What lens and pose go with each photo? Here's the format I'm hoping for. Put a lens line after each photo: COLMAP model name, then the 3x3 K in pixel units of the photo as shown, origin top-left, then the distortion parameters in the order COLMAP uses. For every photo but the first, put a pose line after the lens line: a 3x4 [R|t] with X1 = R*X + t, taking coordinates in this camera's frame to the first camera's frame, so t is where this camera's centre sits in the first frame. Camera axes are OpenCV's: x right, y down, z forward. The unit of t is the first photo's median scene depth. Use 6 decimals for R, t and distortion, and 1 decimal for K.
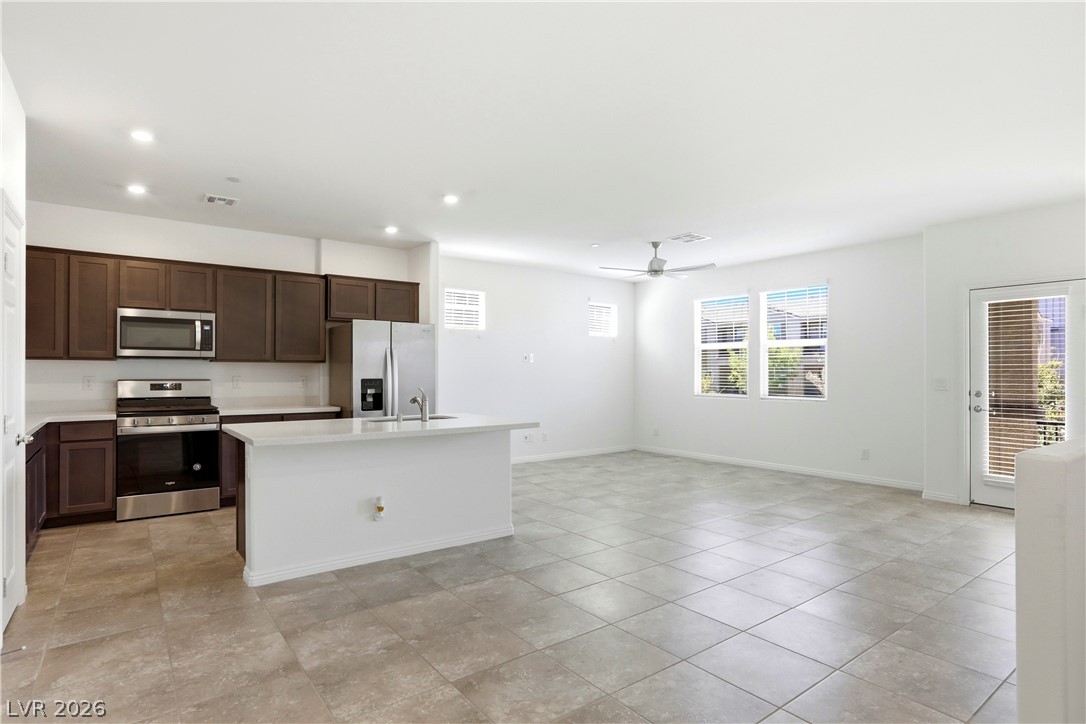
lens RADIAL K [[579.4, 0, 542.4], [0, 579.4, 369.1], [0, 0, 1]] dist [-0.018416, 0.001947]
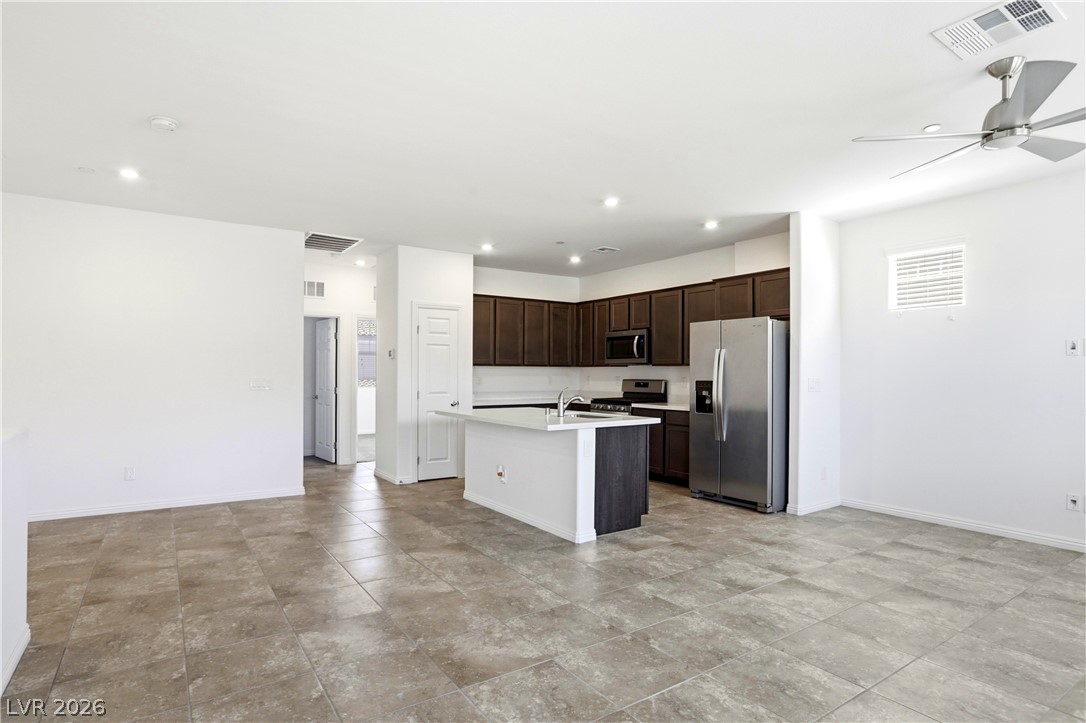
lens RADIAL K [[579.4, 0, 531.8], [0, 579.4, 365.9], [0, 0, 1]] dist [-0.018416, 0.001947]
pose [[-0.059583, -0.013596, -0.998131, 0.777368], [0.001167, 0.999906, -0.013690, 0.004892], [0.998223, -0.001981, -0.059561, 0.835885]]
